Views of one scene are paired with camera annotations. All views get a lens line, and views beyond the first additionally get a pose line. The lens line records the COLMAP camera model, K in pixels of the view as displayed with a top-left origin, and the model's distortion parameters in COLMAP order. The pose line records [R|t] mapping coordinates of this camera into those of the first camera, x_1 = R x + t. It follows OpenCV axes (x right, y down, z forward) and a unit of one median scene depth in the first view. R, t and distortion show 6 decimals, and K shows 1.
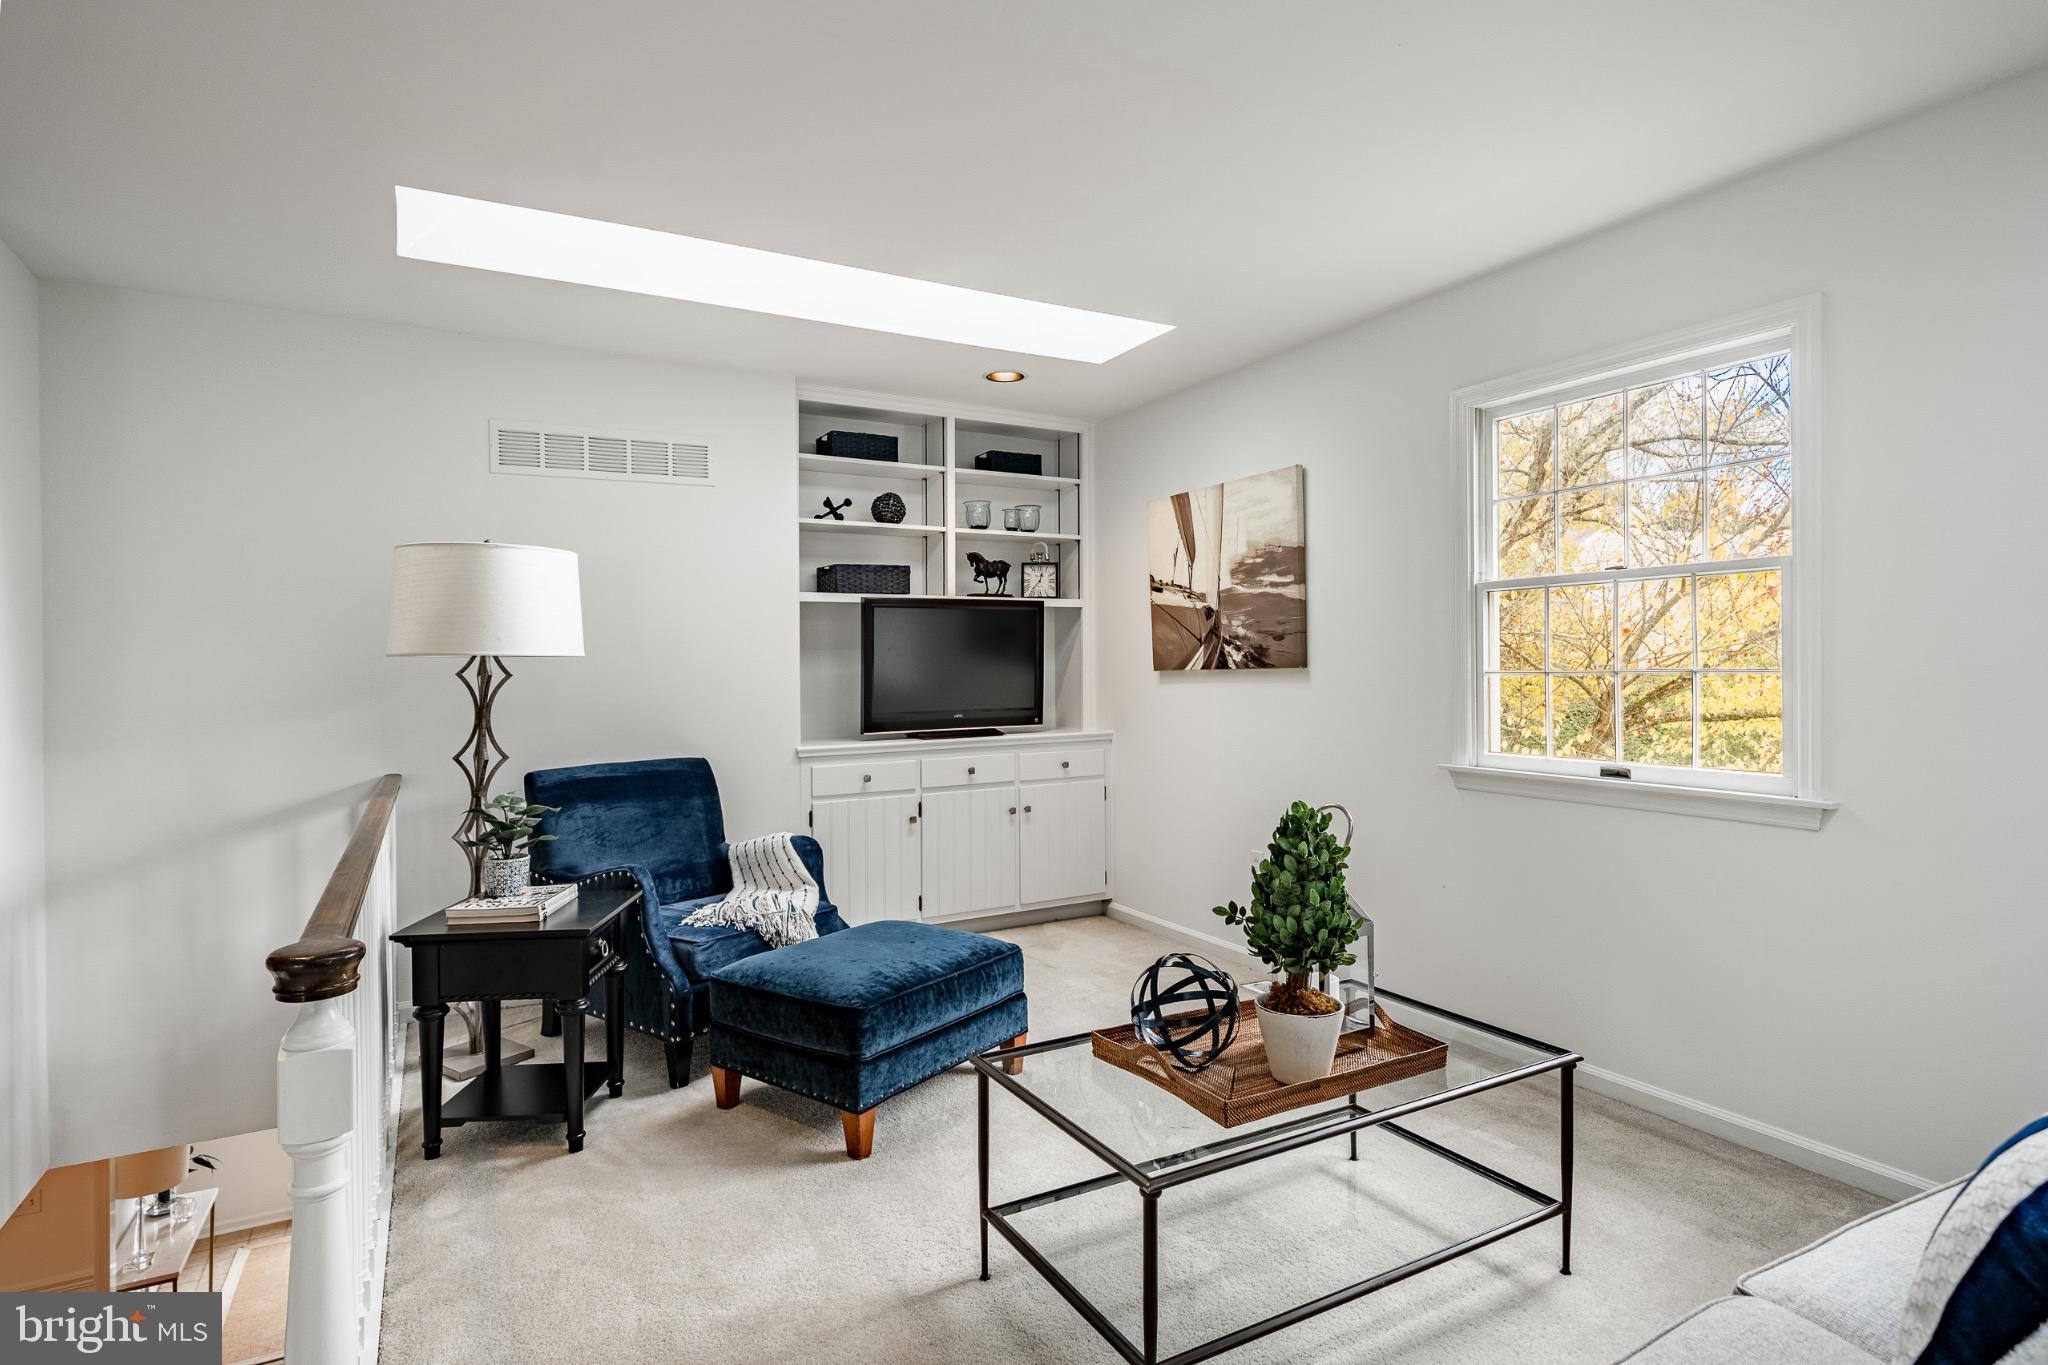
lens RADIAL K [[1048.5, 0, 1017.7], [0, 1048.5, 673.3], [0, 0, 1]] dist [0.000468, 0.000785]
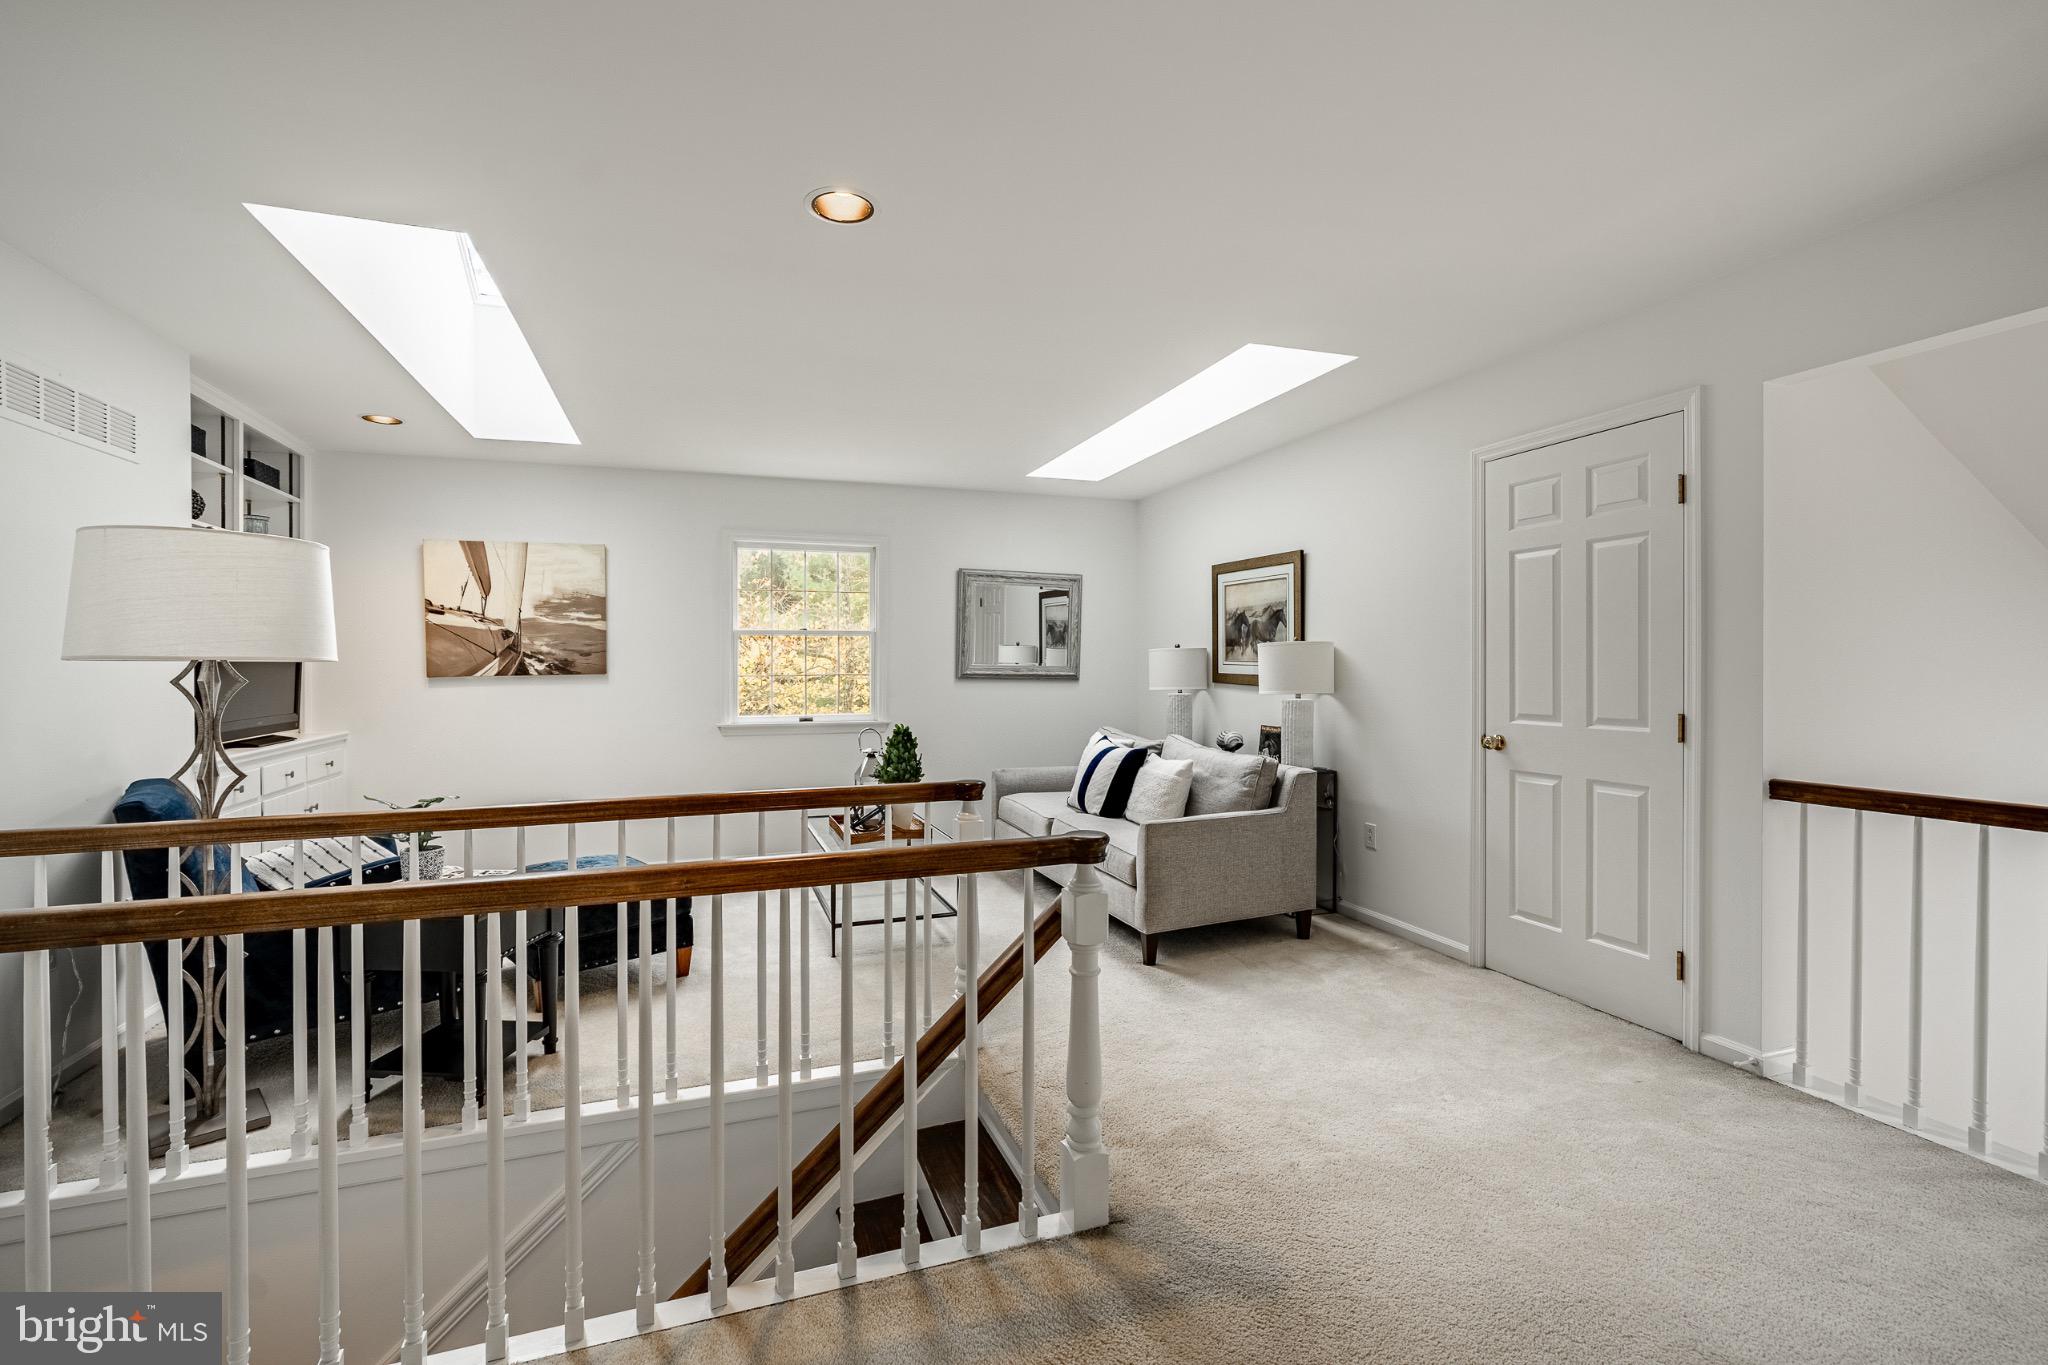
lens RADIAL K [[895.1, 0, 1018.4], [0, 895.1, 674.3], [0, 0, 1]] dist [-0.000858, -0.000047]
pose [[0.142374, -0.001262, 0.989812, -0.895874], [0.010412, 0.999946, -0.000223, 0.001575], [-0.989758, 0.010337, 0.142380, 0.183595]]
